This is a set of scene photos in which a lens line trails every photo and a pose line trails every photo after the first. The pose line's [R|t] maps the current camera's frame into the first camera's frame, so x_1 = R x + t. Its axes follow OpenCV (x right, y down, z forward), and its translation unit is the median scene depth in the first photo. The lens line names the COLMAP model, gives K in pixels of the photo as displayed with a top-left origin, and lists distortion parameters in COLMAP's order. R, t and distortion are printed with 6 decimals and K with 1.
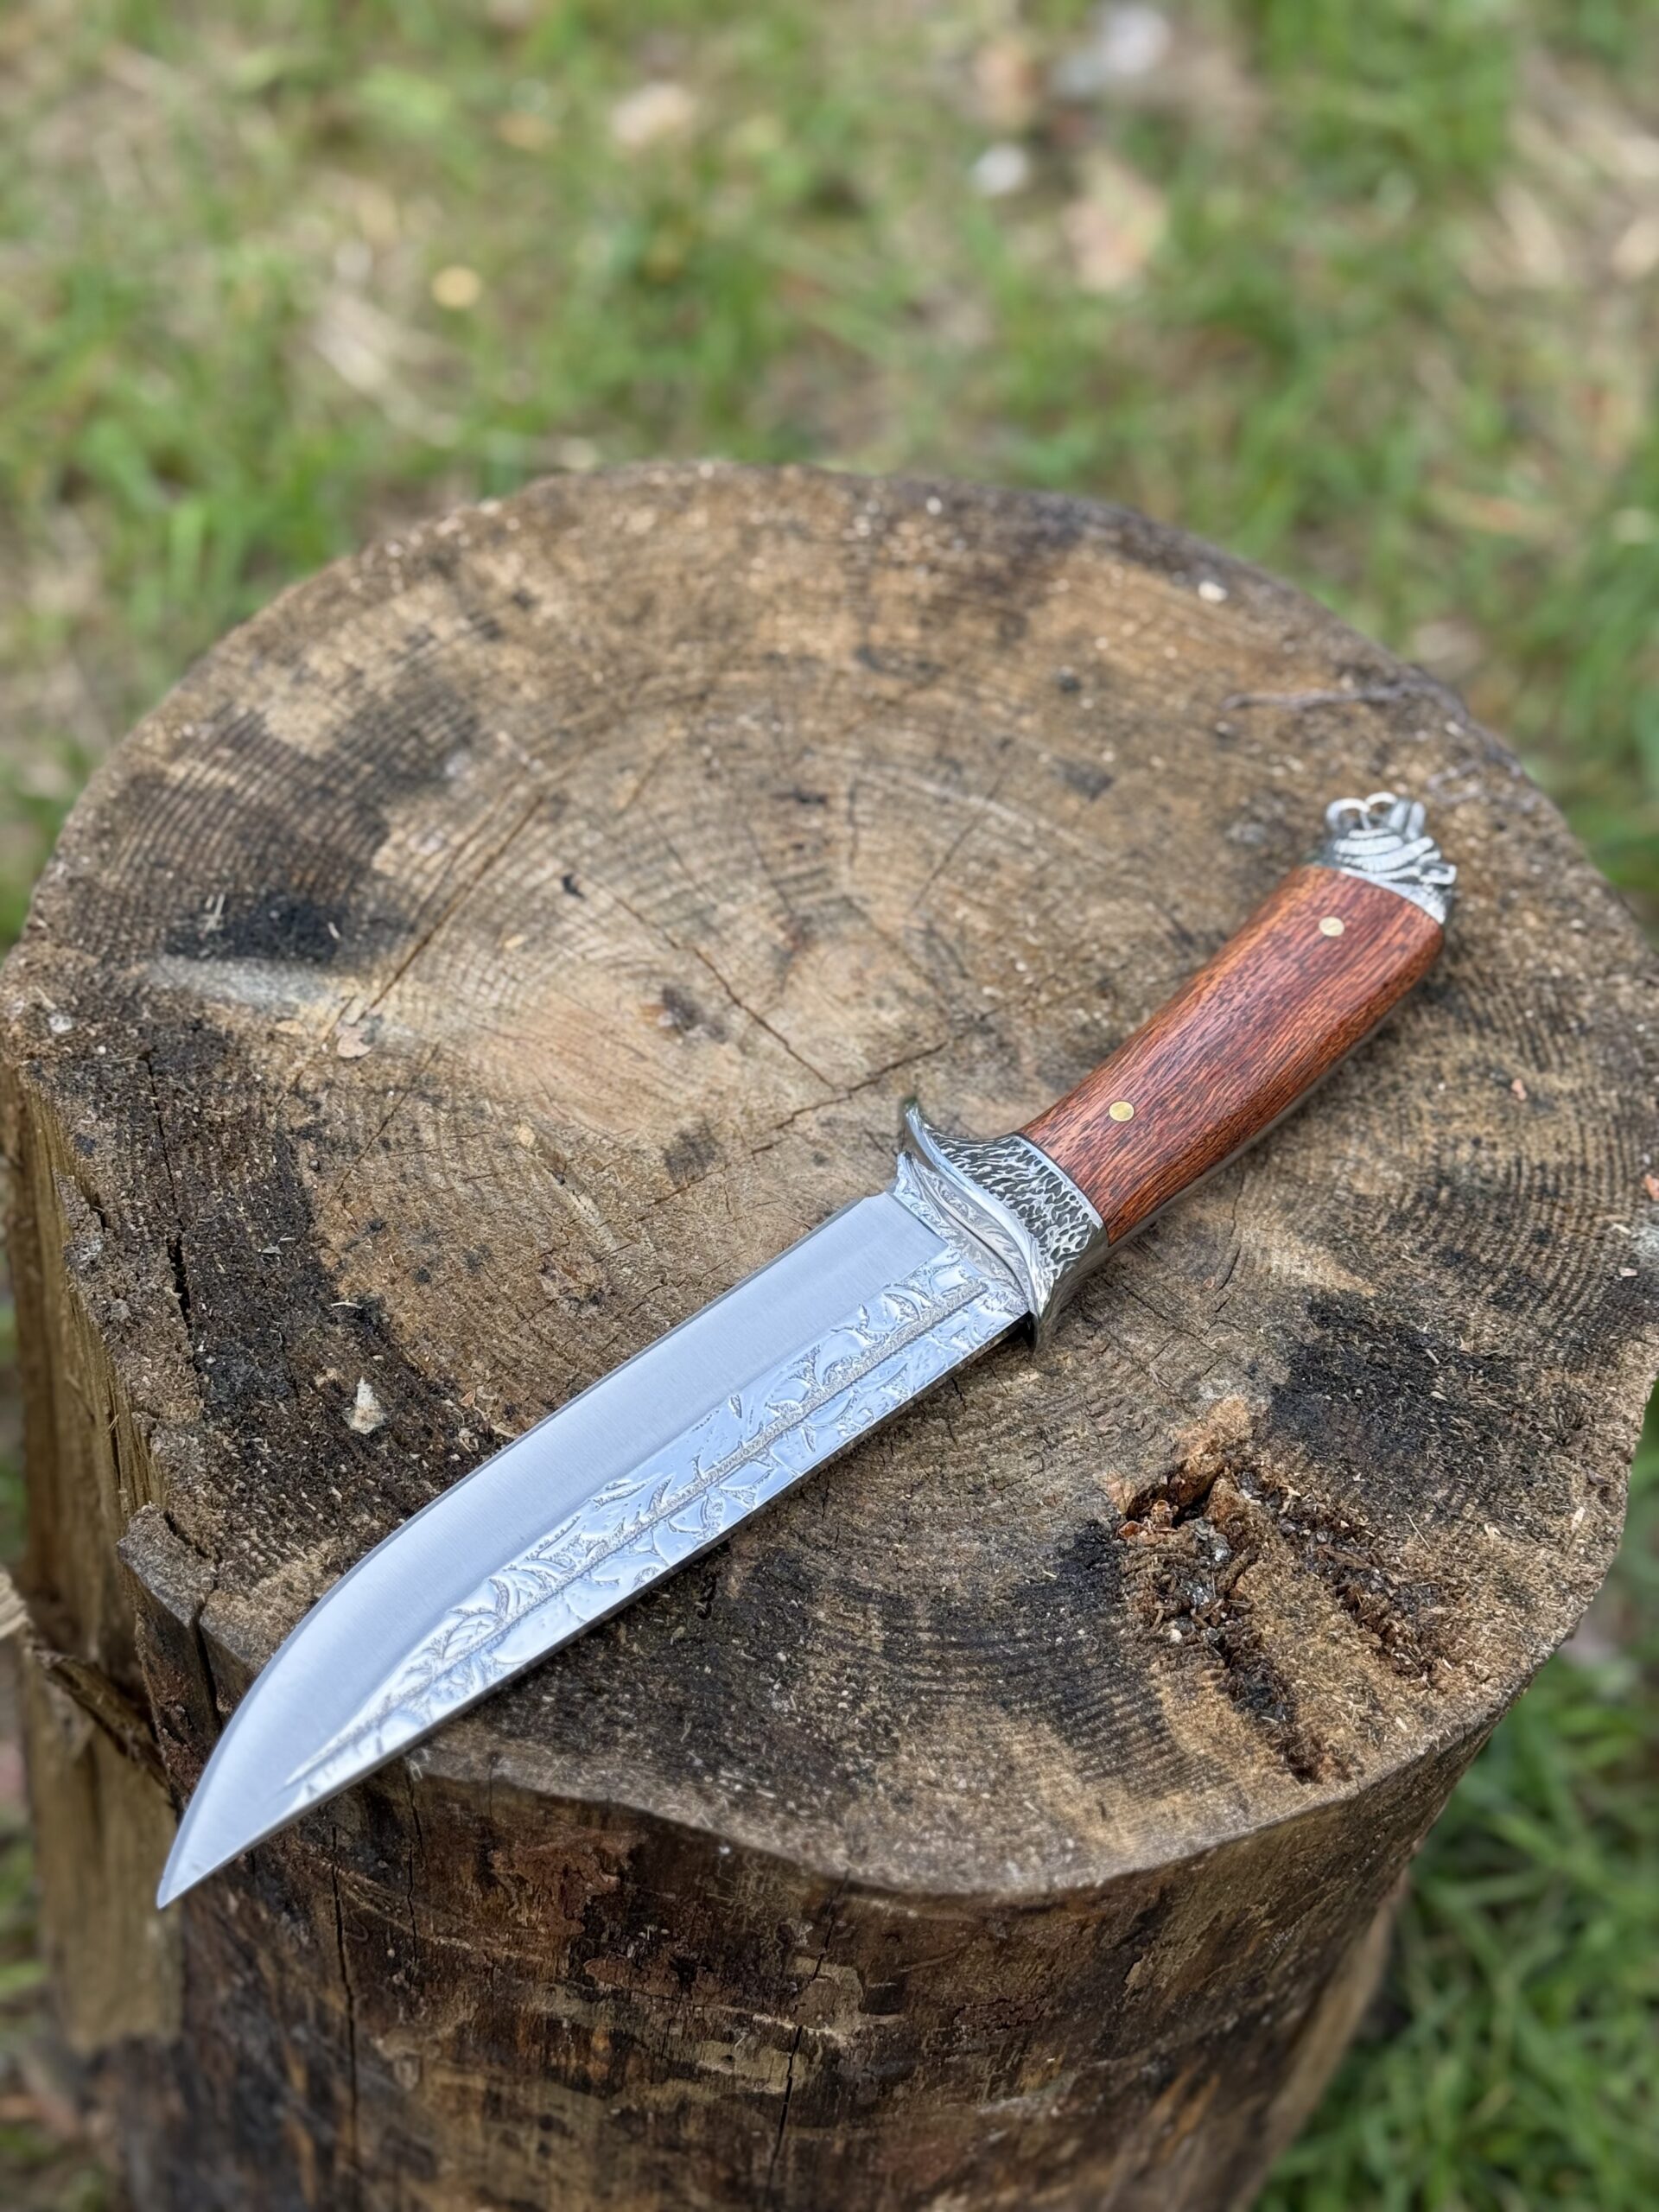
lens RADIAL K [[3182.9, 0, 831.3], [0, 3182.9, 1092.4], [0, 0, 1]] dist [0.140468, 0.000000]
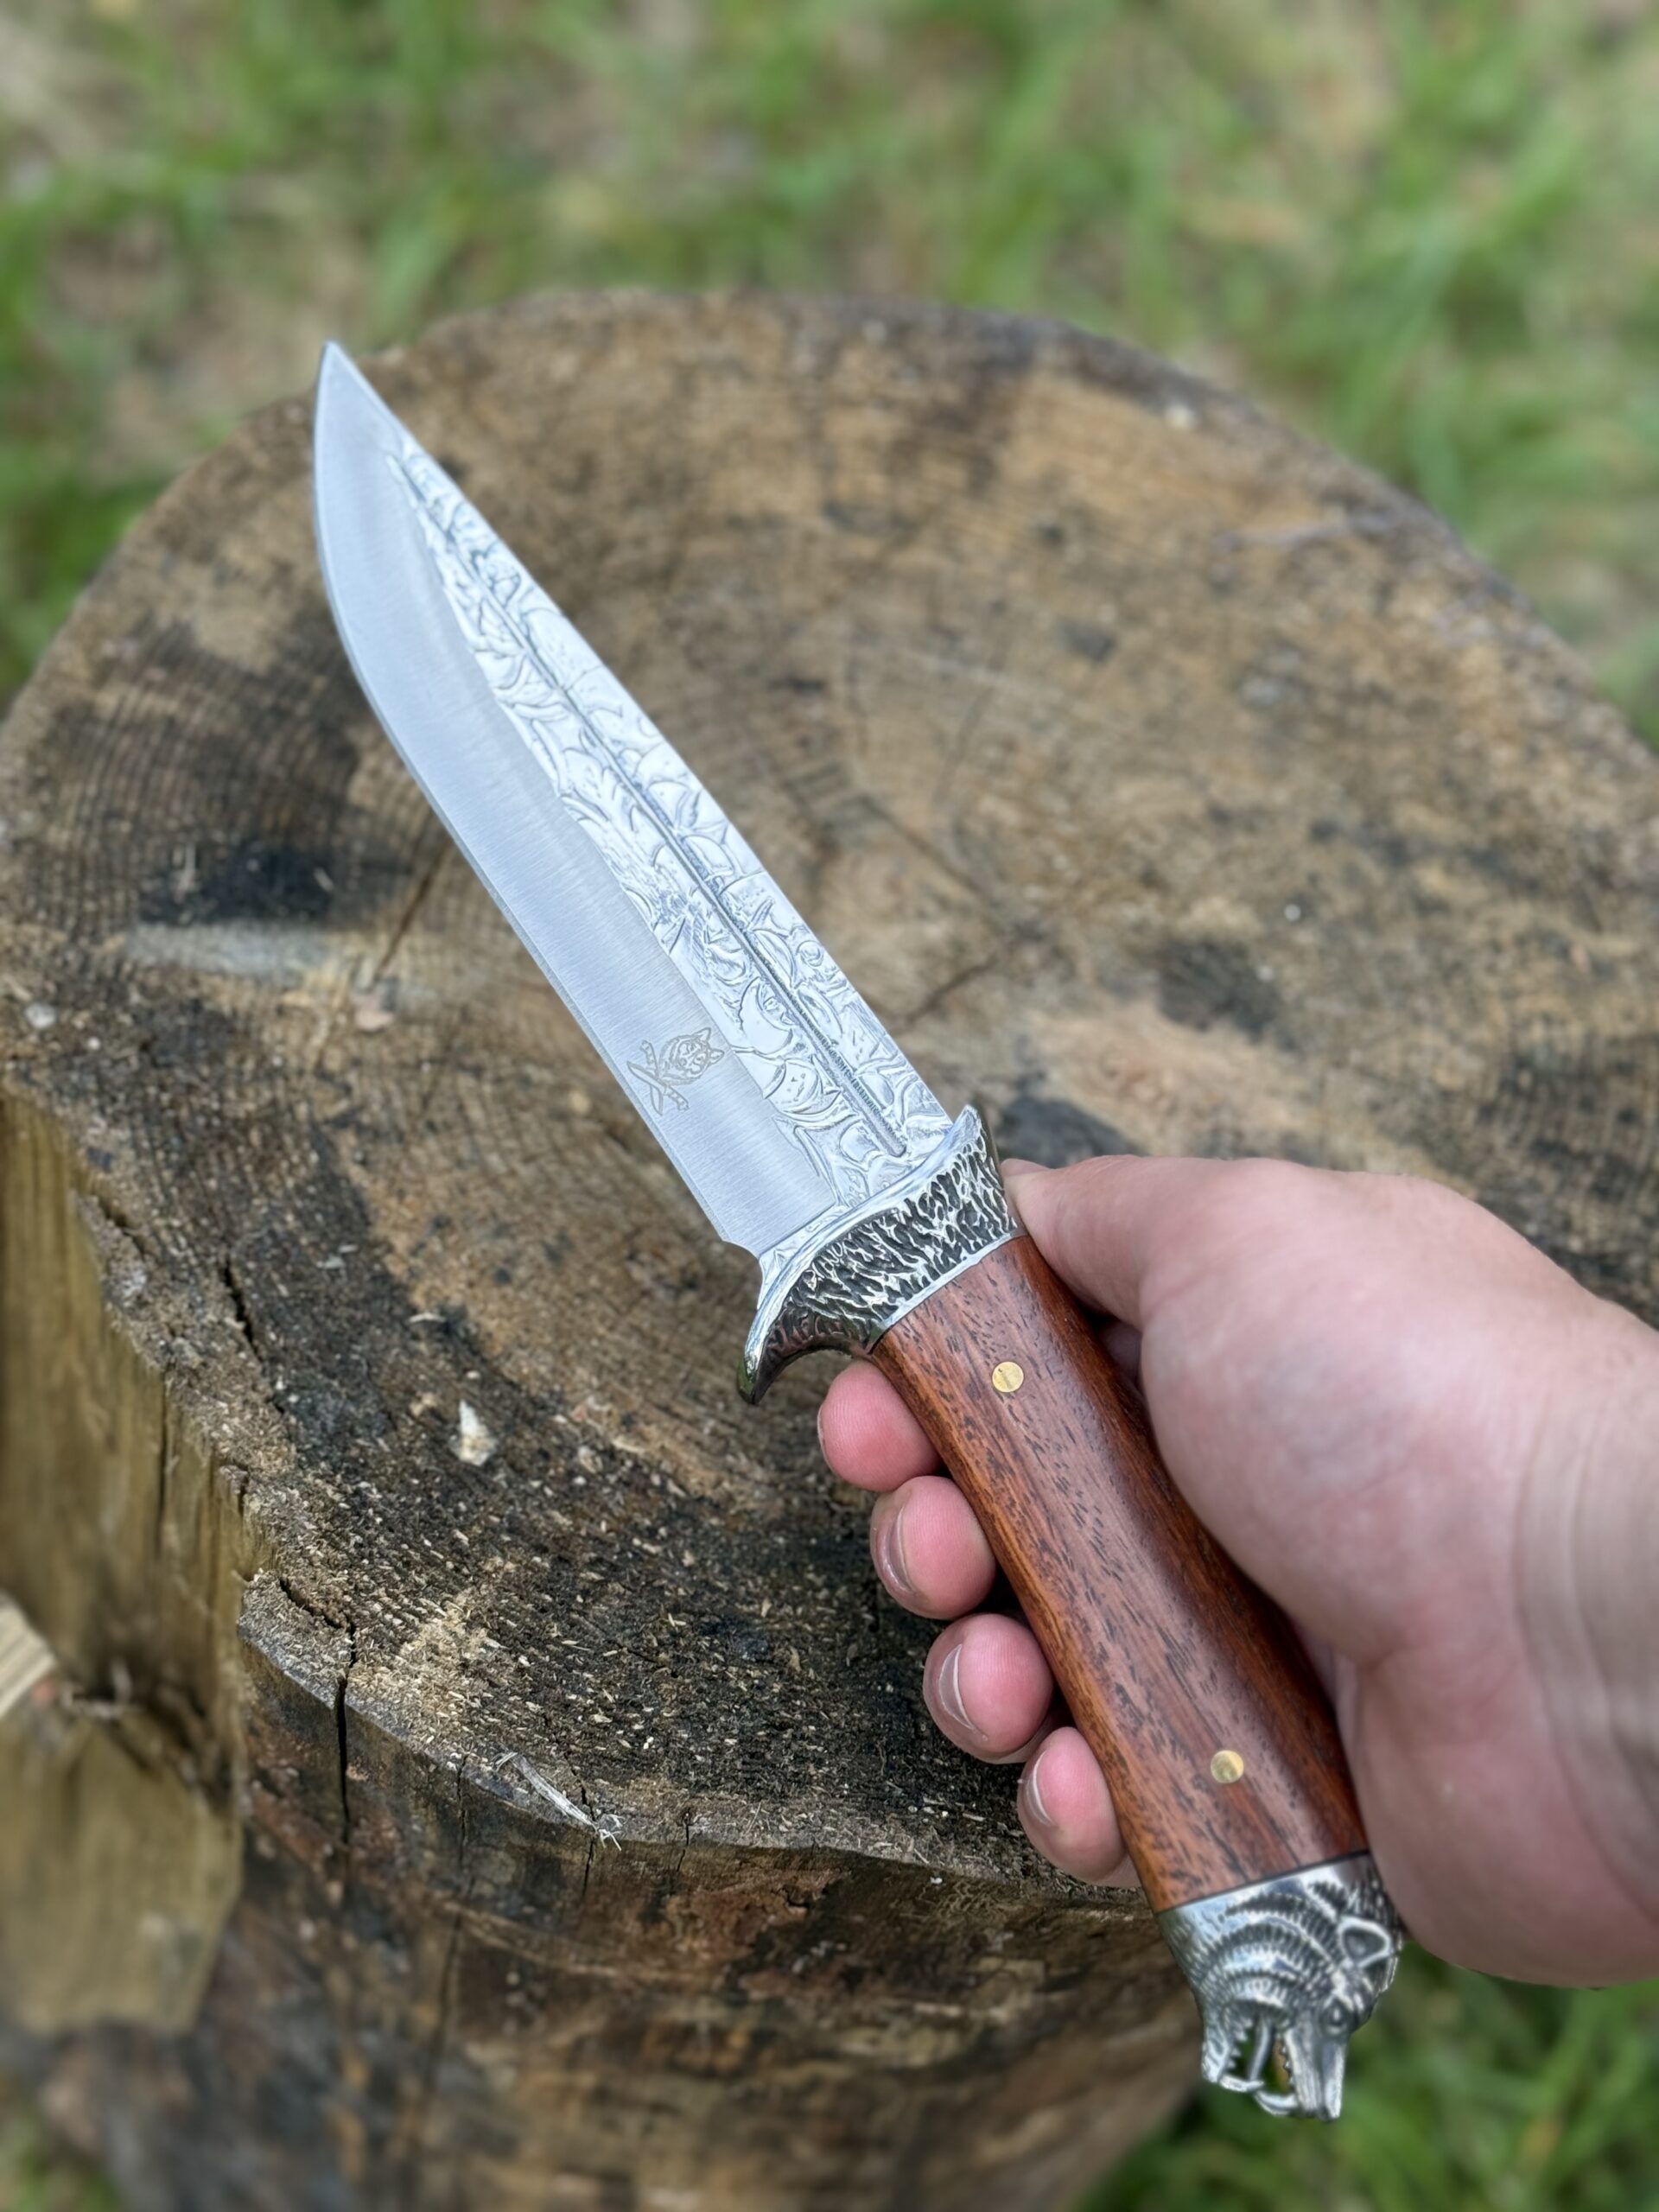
lens RADIAL K [[3182.9, 0, 861.3], [0, 3182.9, 1105.0], [0, 0, 1]] dist [0.140468, 0.000000]
pose [[0.983147, -0.082114, 0.163338, -0.160597], [0.060989, 0.989585, 0.130389, -0.096809], [-0.172344, -0.118230, 0.977916, 0.088124]]
